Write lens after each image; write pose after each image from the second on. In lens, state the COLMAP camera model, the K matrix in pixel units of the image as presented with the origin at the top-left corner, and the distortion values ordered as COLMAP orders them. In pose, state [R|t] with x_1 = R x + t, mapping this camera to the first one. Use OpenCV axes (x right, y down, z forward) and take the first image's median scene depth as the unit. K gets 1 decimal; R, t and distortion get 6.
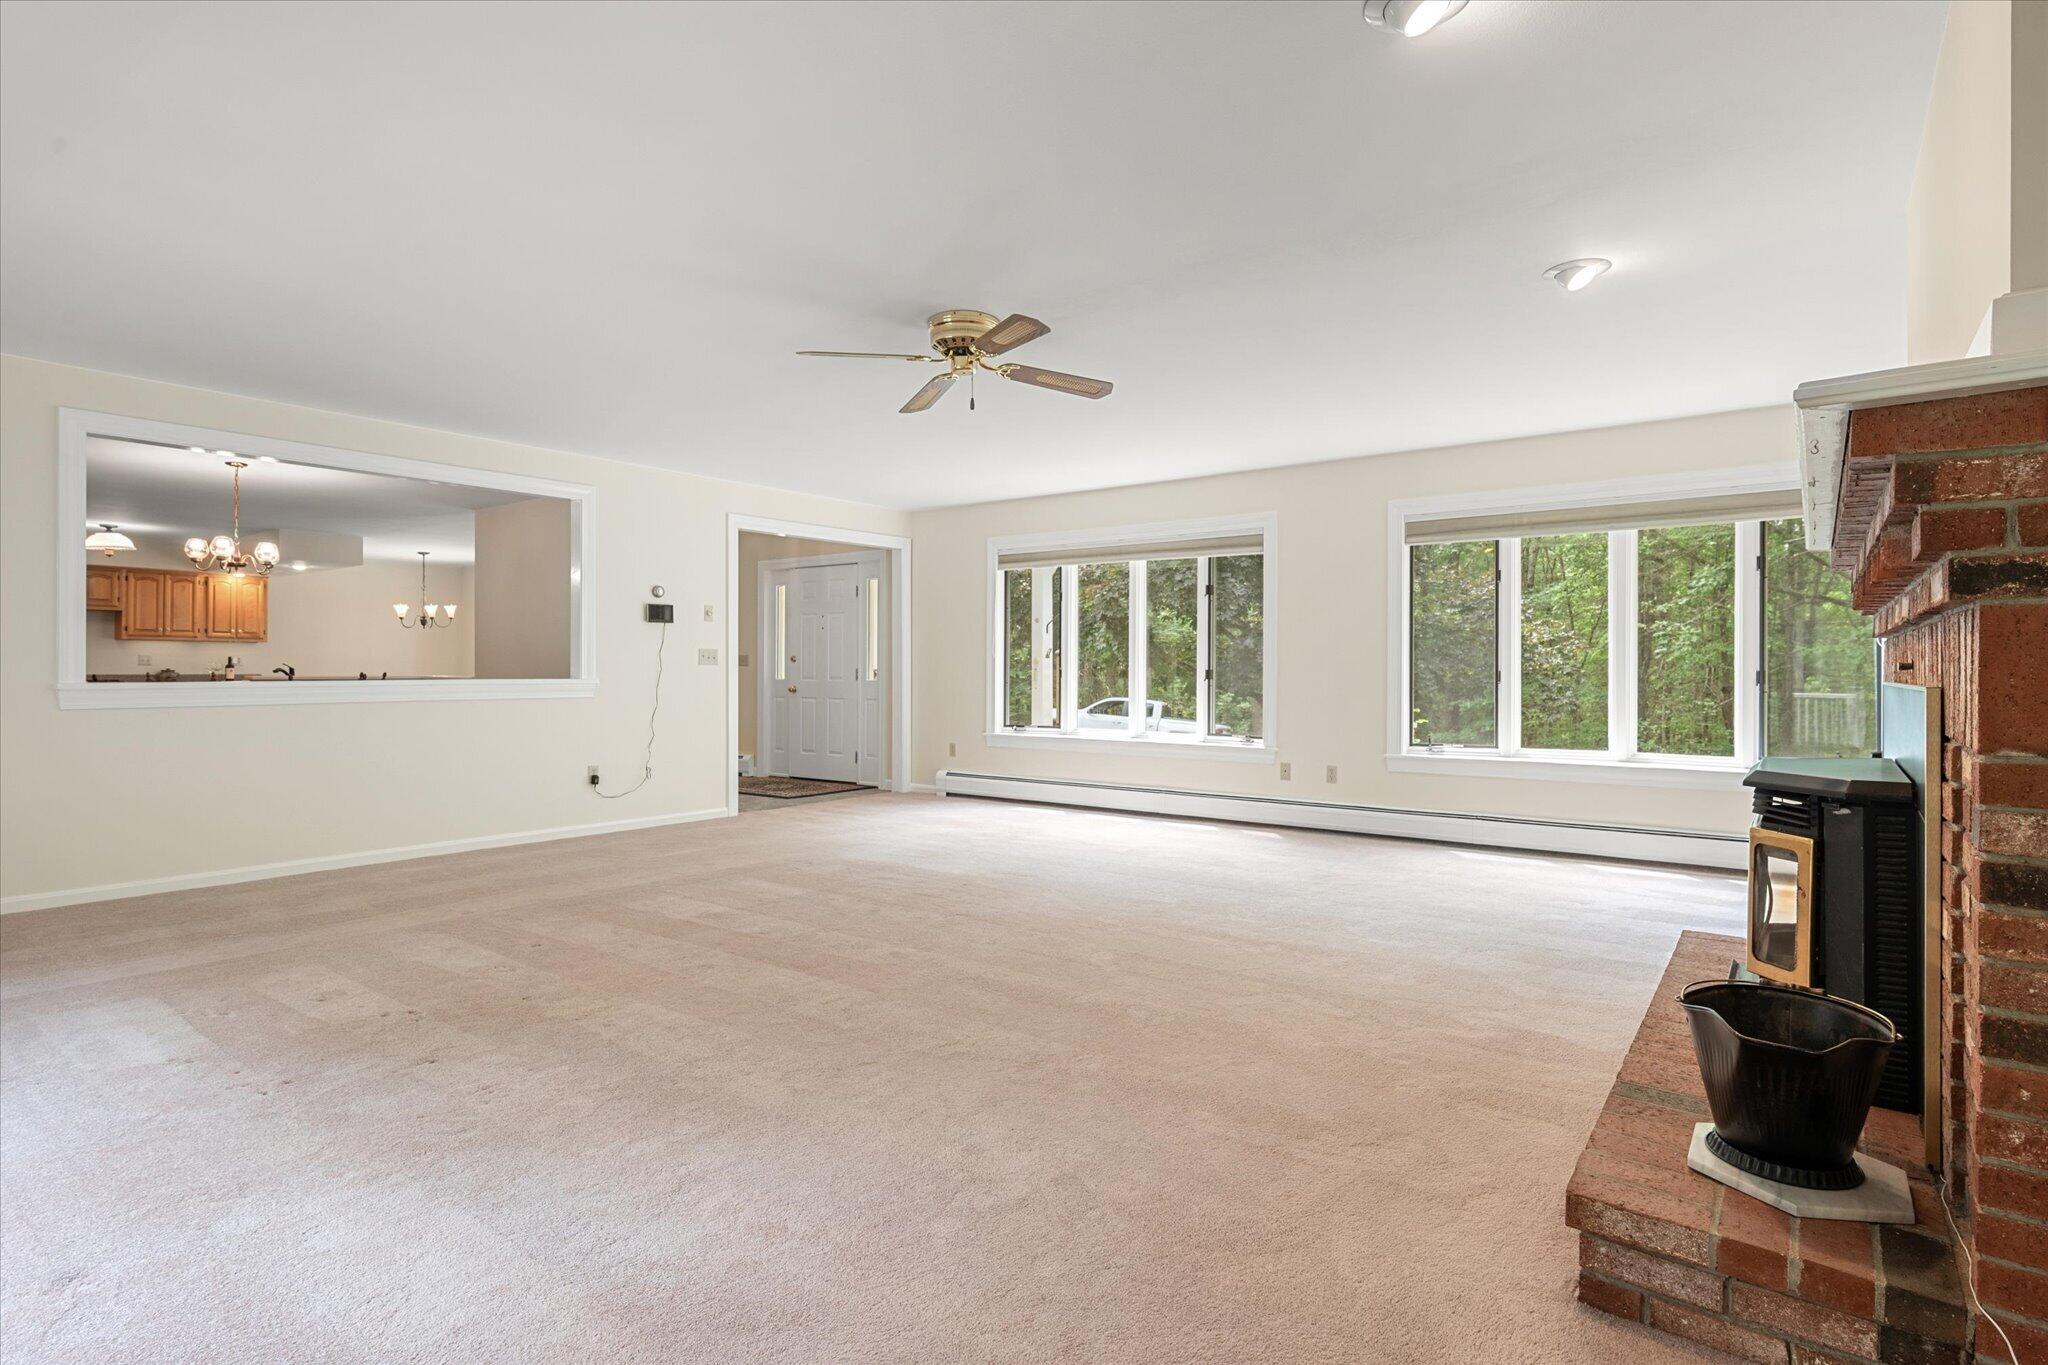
lens RADIAL K [[1030.9, 0, 1027.3], [0, 1030.9, 669.6], [0, 0, 1]] dist [0.001394, 0.000228]
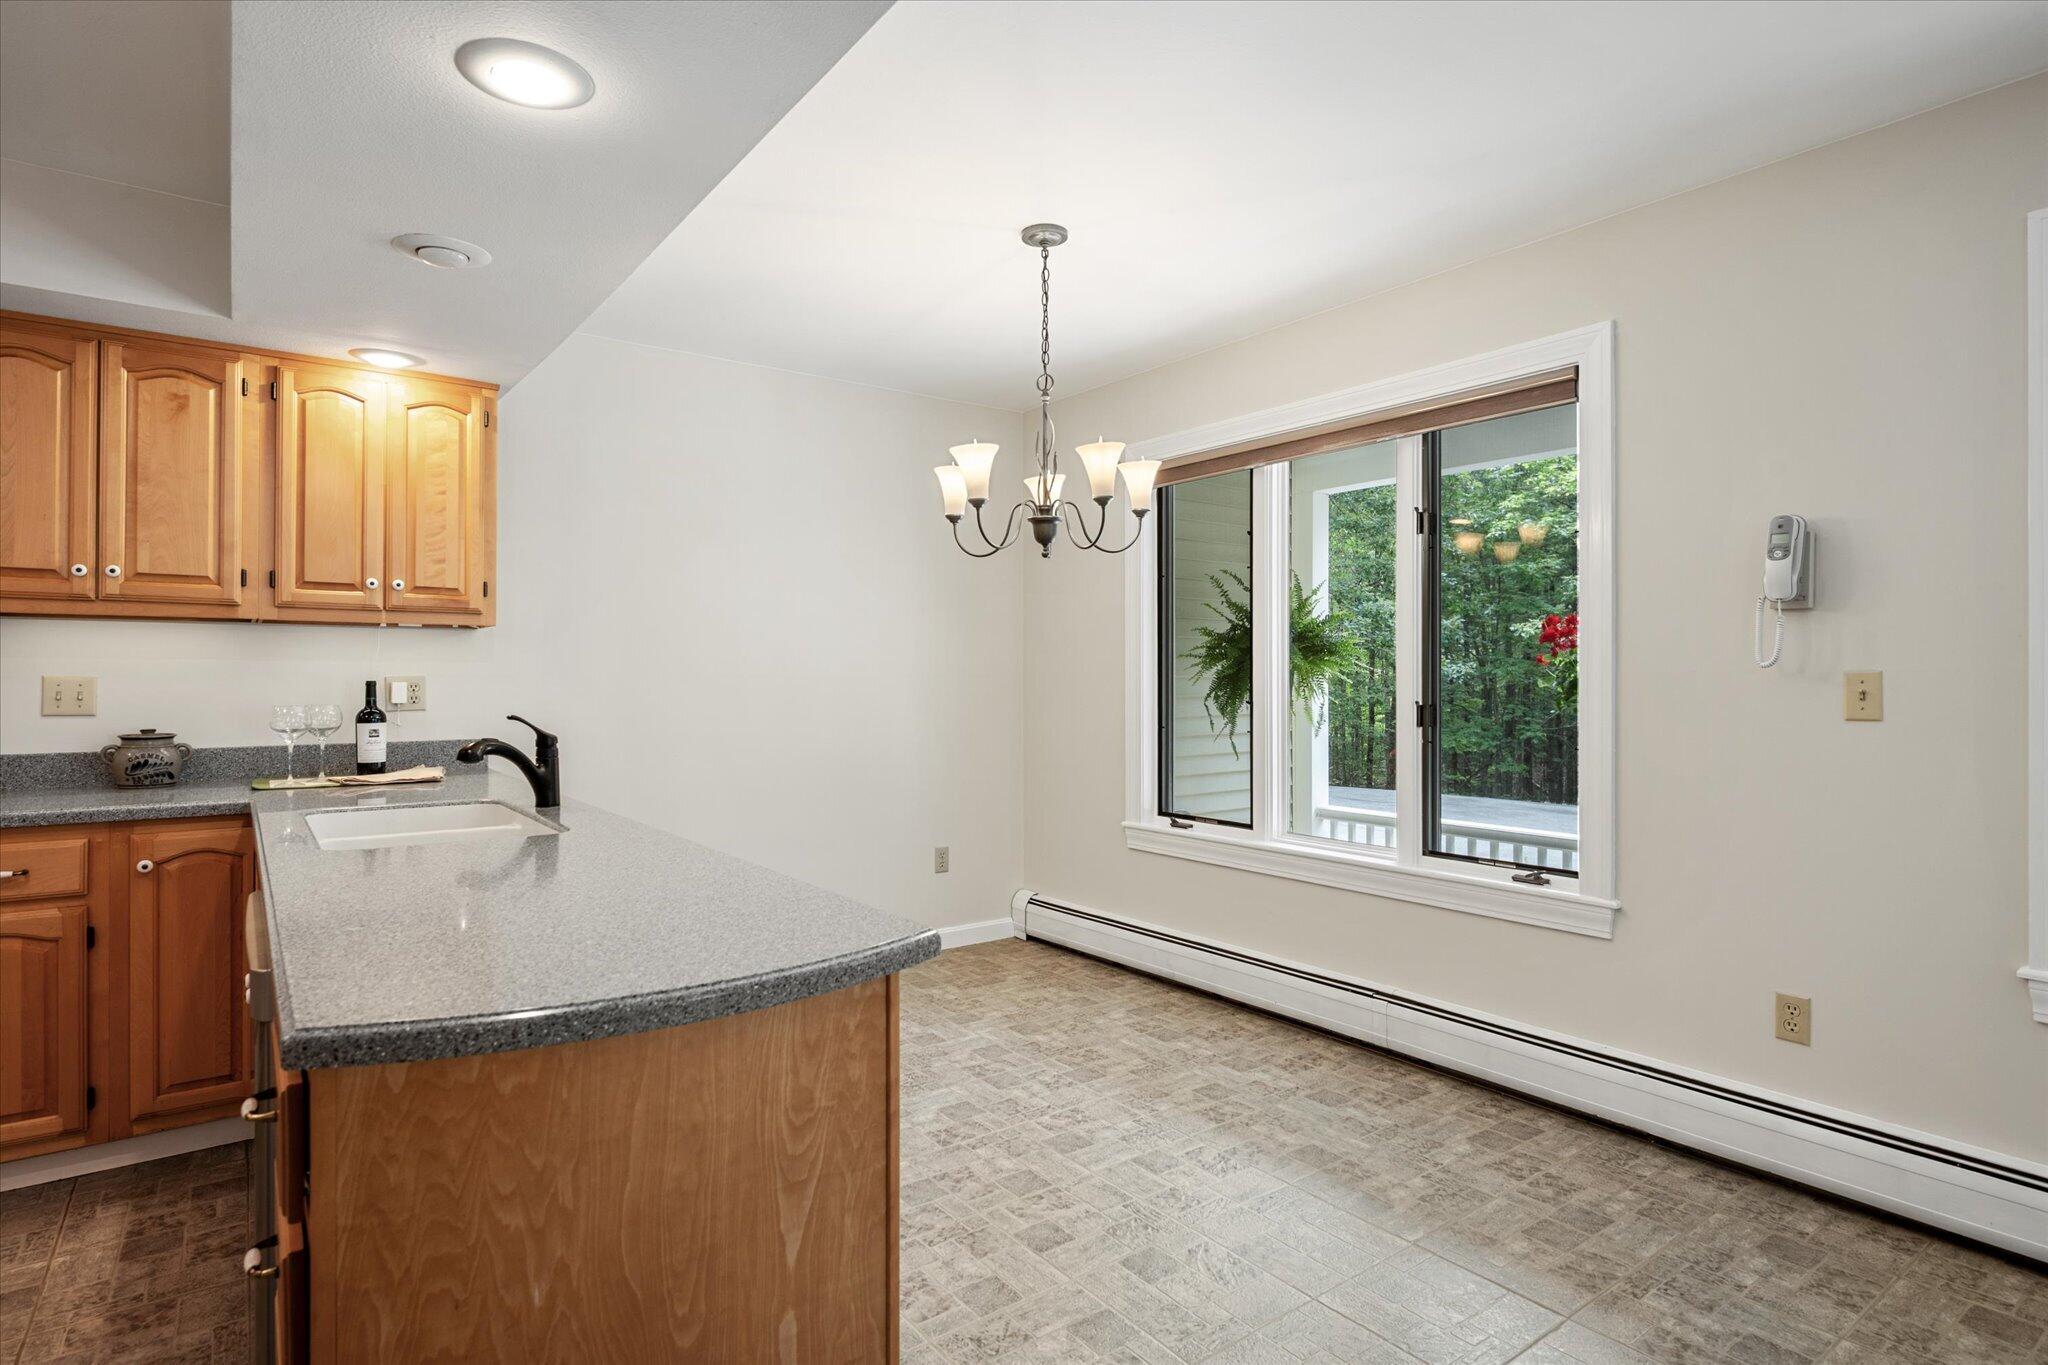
lens RADIAL K [[1055.5, 0, 1024.0], [0, 1055.5, 682.5], [0, 0, 1]] dist [-0.000945, 0.000709]
pose [[0.960605, -0.001021, -0.277914, -0.548614], [0.002797, 0.999978, 0.005994, -0.013561], [0.277902, -0.006535, 0.960587, 0.805099]]
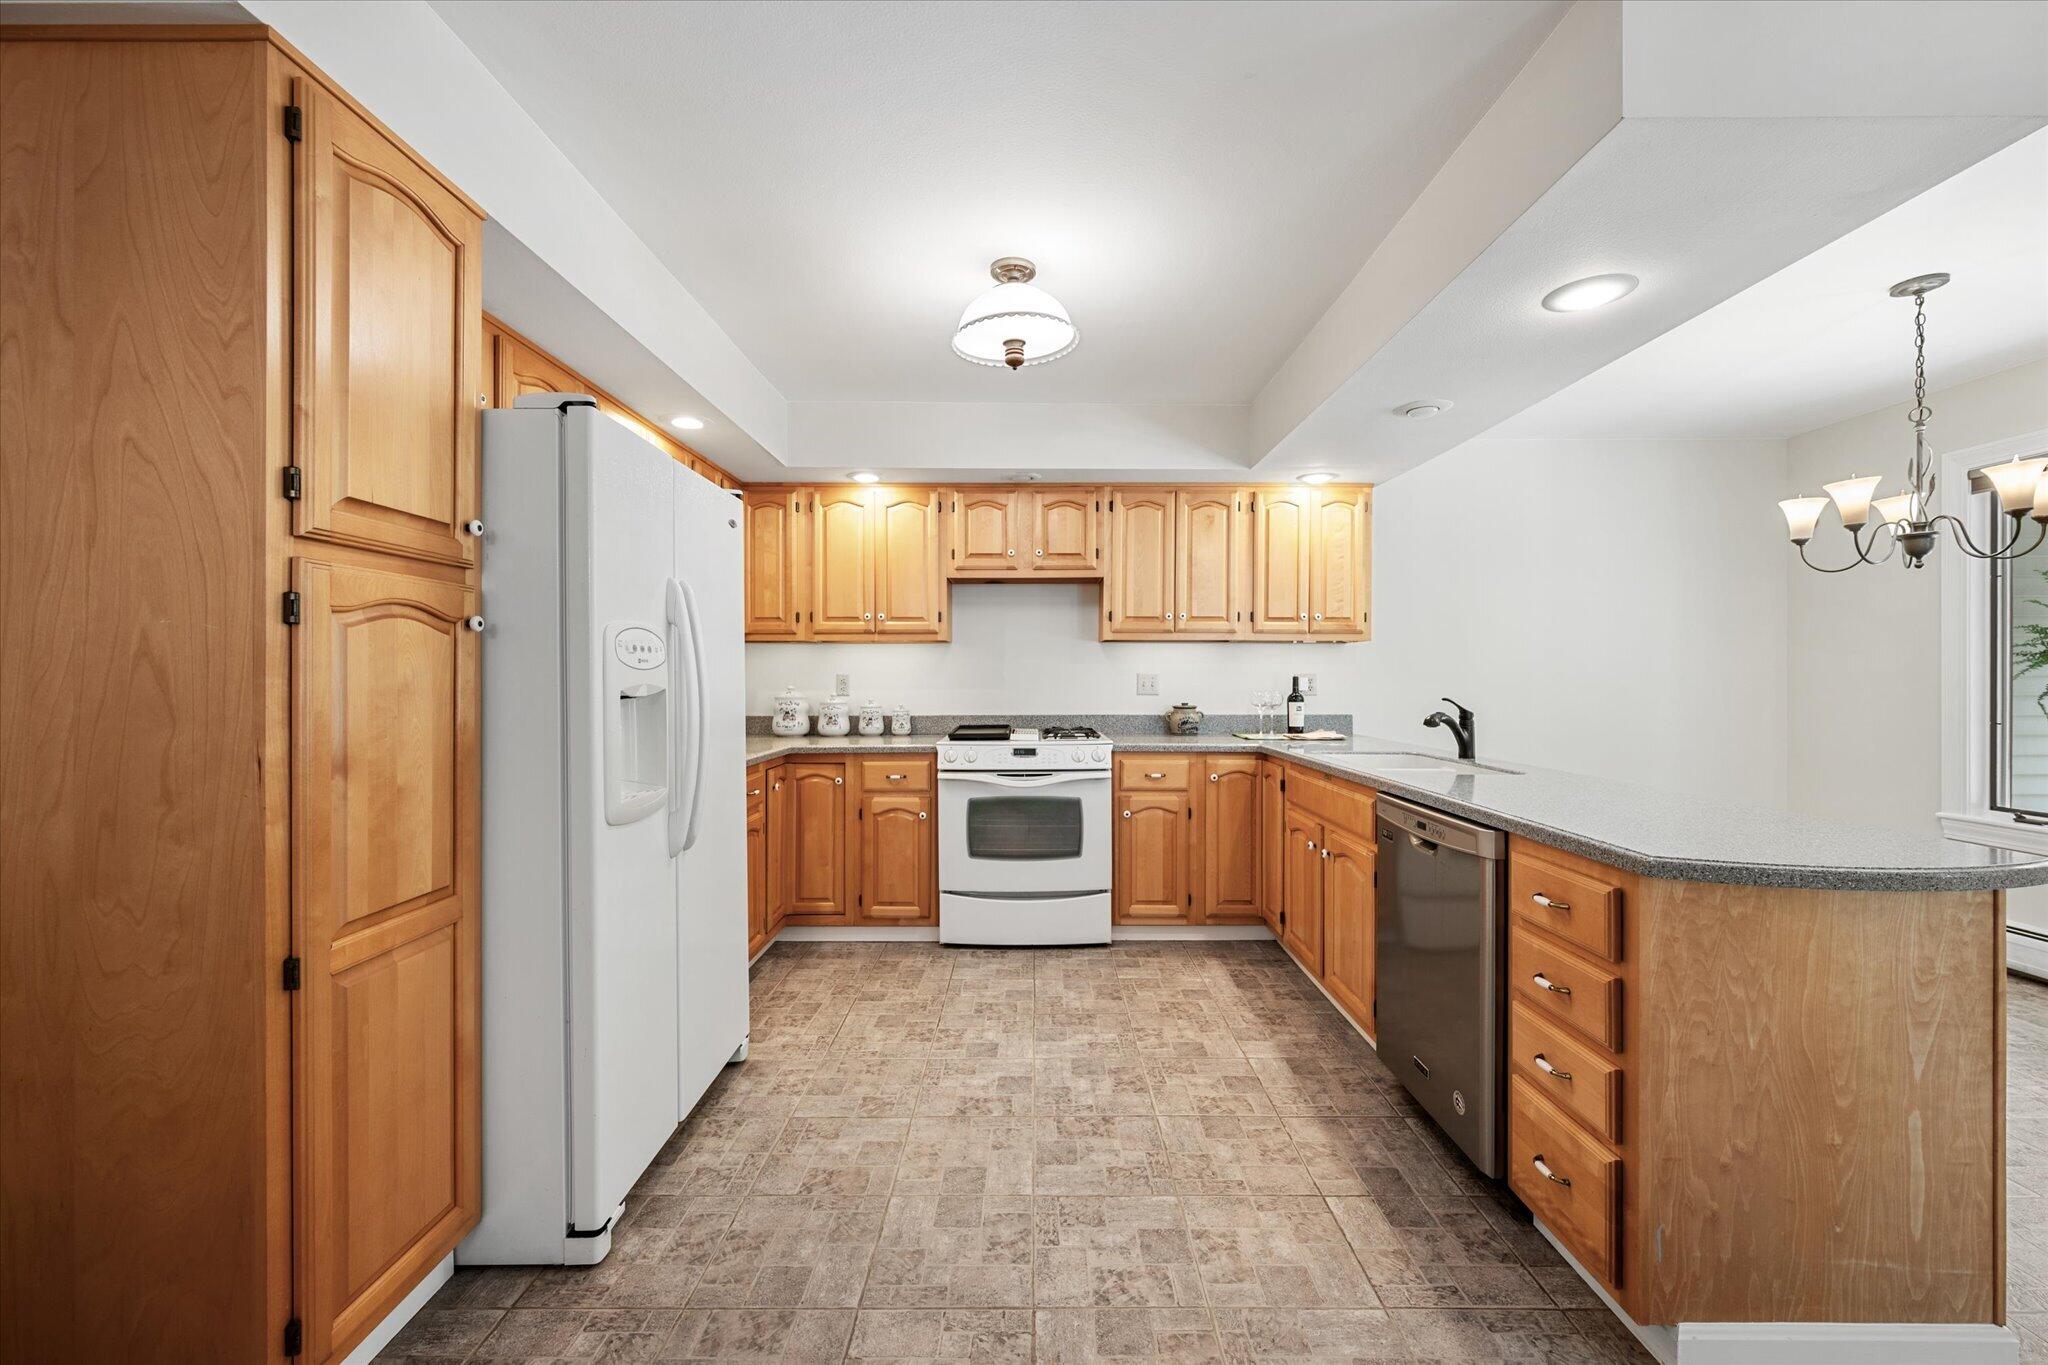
lens RADIAL K [[796.4, 0, 1037.9], [0, 796.4, 679.5], [0, 0, 1]] dist [-0.000223, 0.000379]
pose [[0.609046, 0.001634, -0.793133, -0.587563], [0.000748, 0.999996, 0.002634, -0.012438], [0.793135, -0.002197, 0.609042, 0.727801]]
